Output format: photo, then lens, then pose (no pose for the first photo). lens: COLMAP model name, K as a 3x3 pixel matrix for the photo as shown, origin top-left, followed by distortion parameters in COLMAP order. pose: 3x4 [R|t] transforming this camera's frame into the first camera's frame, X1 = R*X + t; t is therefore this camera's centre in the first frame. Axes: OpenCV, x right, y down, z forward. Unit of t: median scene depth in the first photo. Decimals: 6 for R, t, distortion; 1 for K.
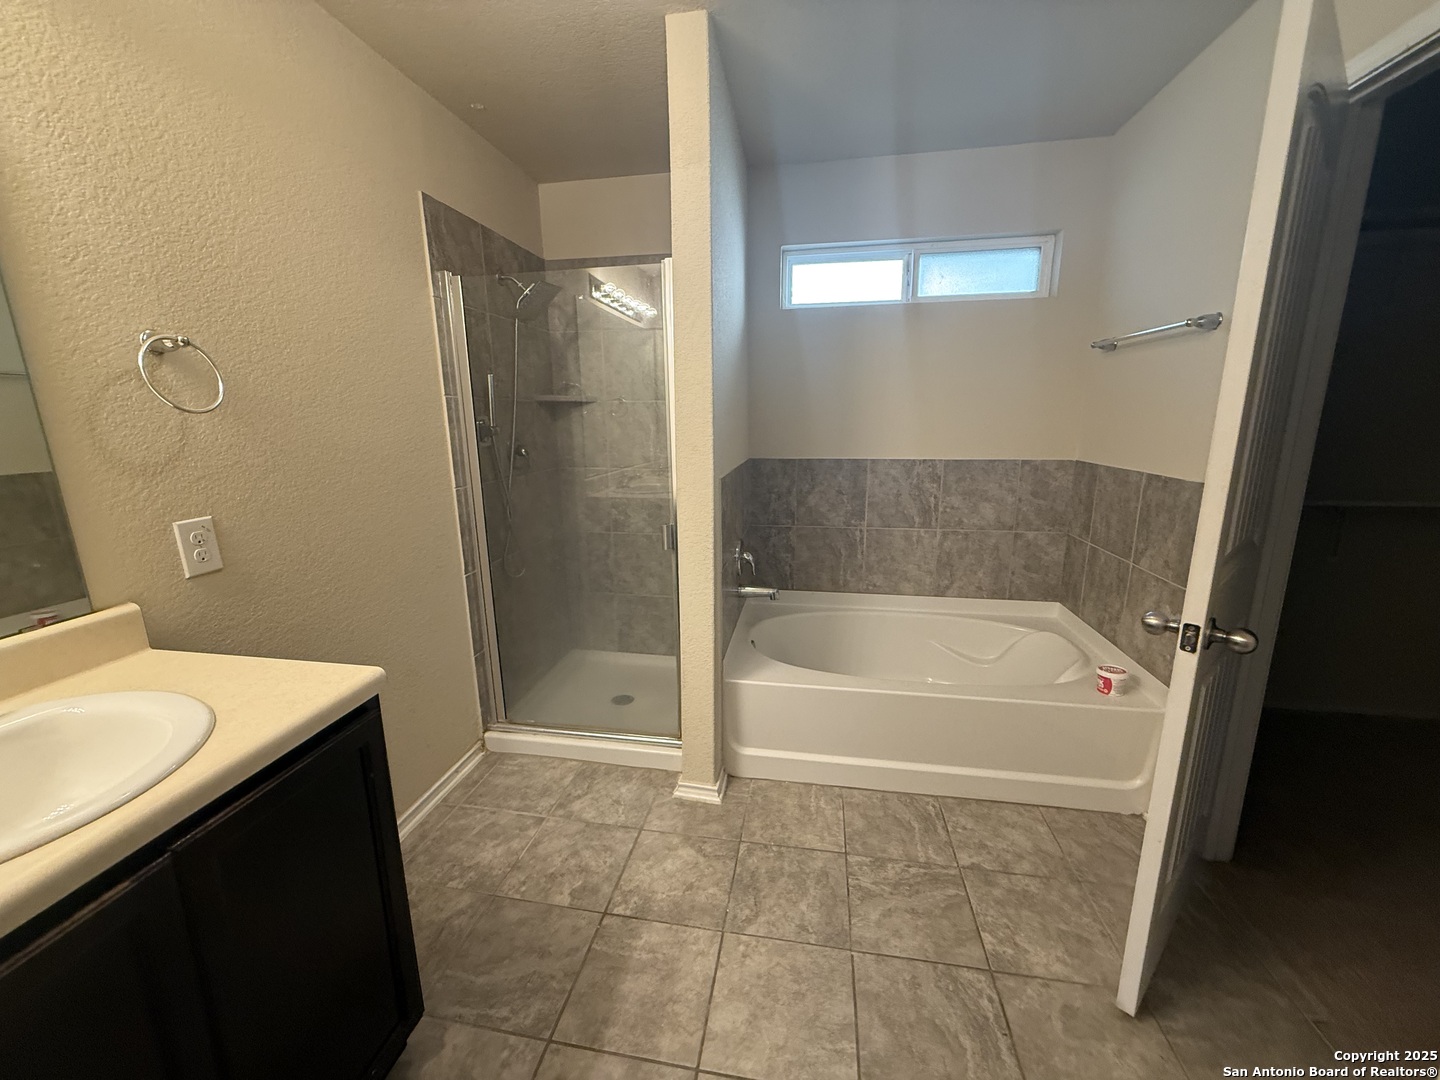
lens RADIAL K [[572.5, 0, 720.7], [0, 572.5, 539.9], [0, 0, 1]] dist [-0.000308, 0.000181]
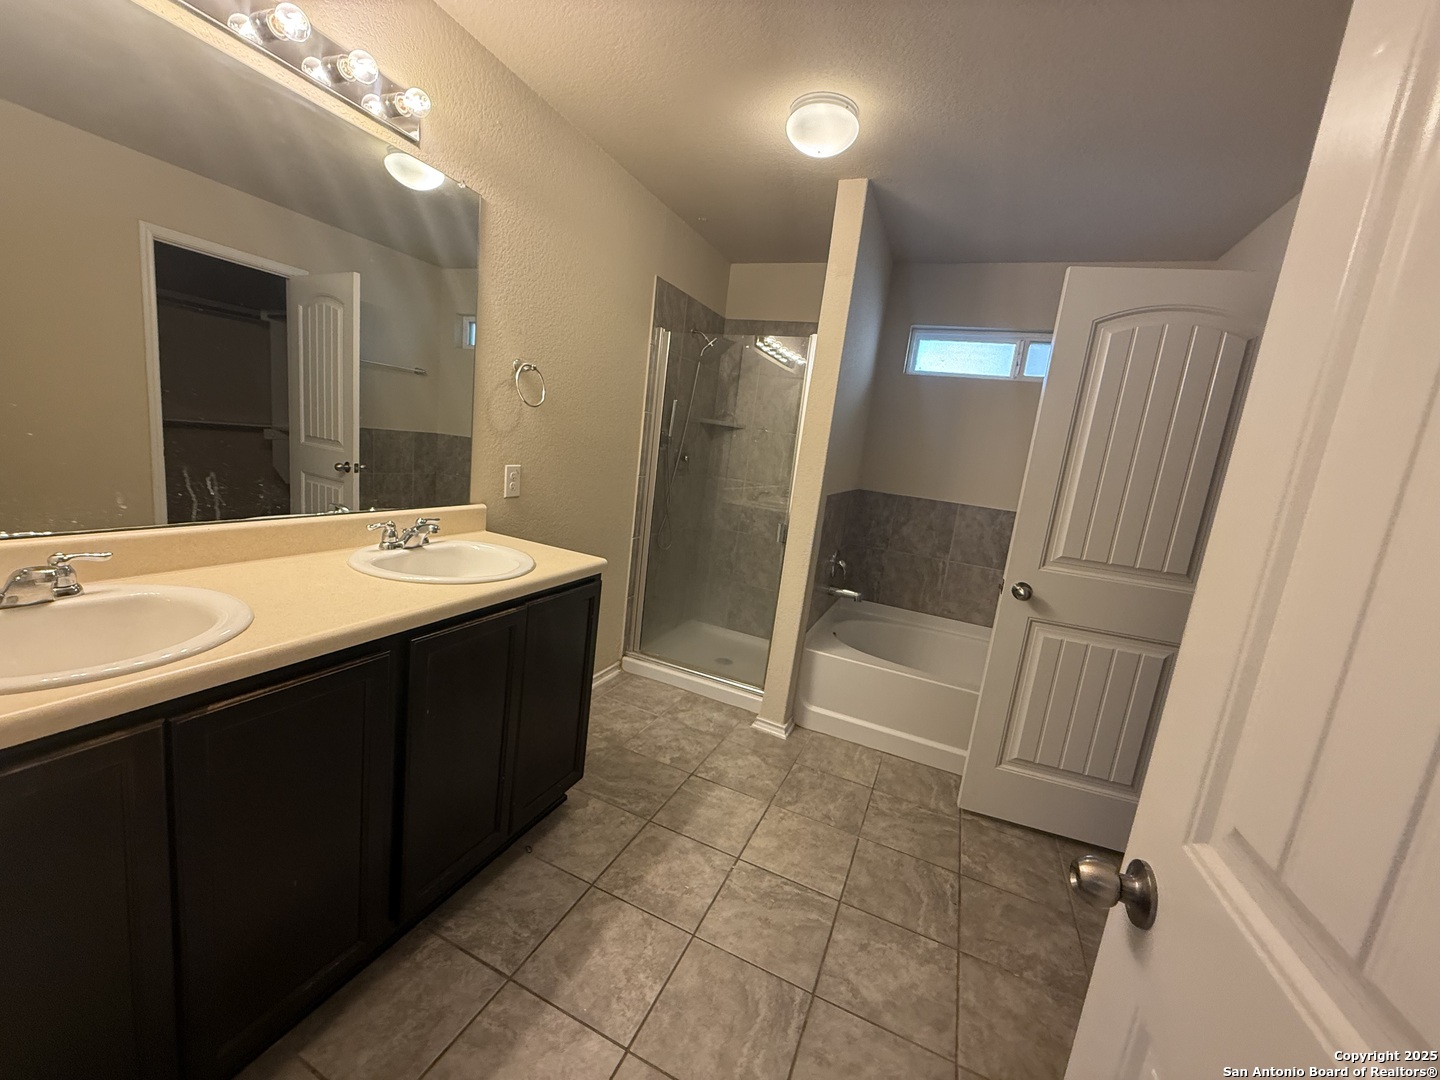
lens RADIAL K [[572.5, 0, 715.2], [0, 572.5, 535.0], [0, 0, 1]] dist [-0.000308, 0.000181]
pose [[0.961598, 0.164167, -0.219952, 0.057872], [-0.178050, 0.983005, -0.044716, 0.090491], [0.208873, 0.082162, 0.974485, -0.354731]]
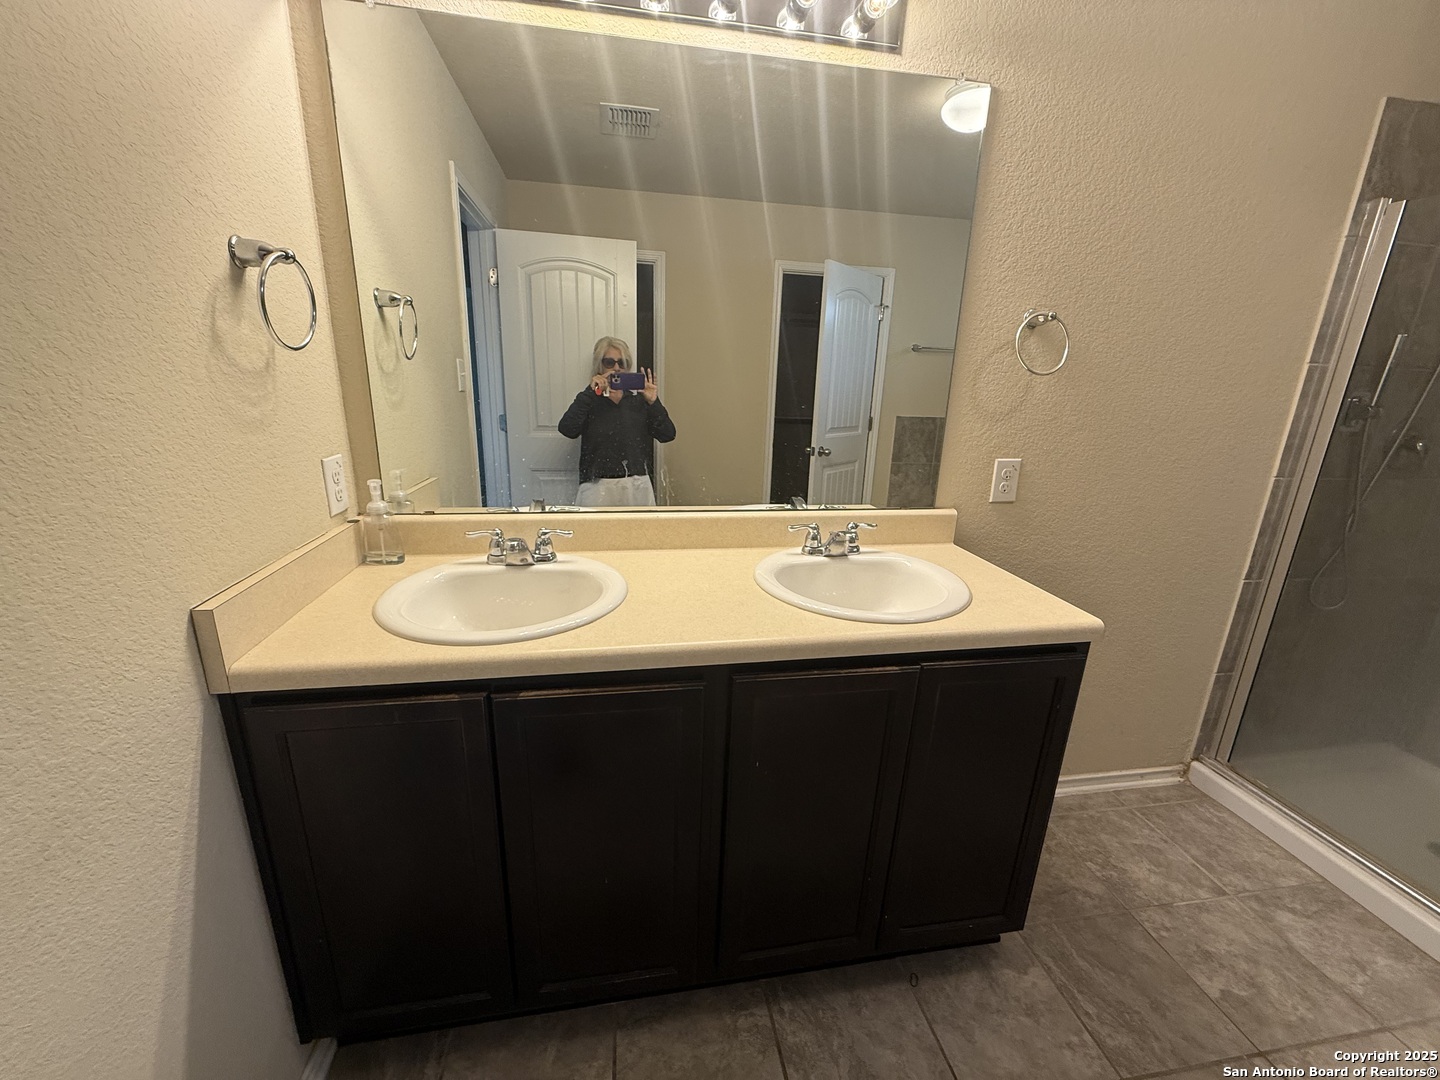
lens RADIAL K [[572.5, 0, 714.4], [0, 572.5, 539.1], [0, 0, 1]] dist [-0.000308, 0.000181]
pose [[0.329090, 0.277369, -0.902644, 0.042882], [-0.237470, 0.949478, 0.205183, 0.017930], [0.913952, 0.146828, 0.378330, -0.038898]]
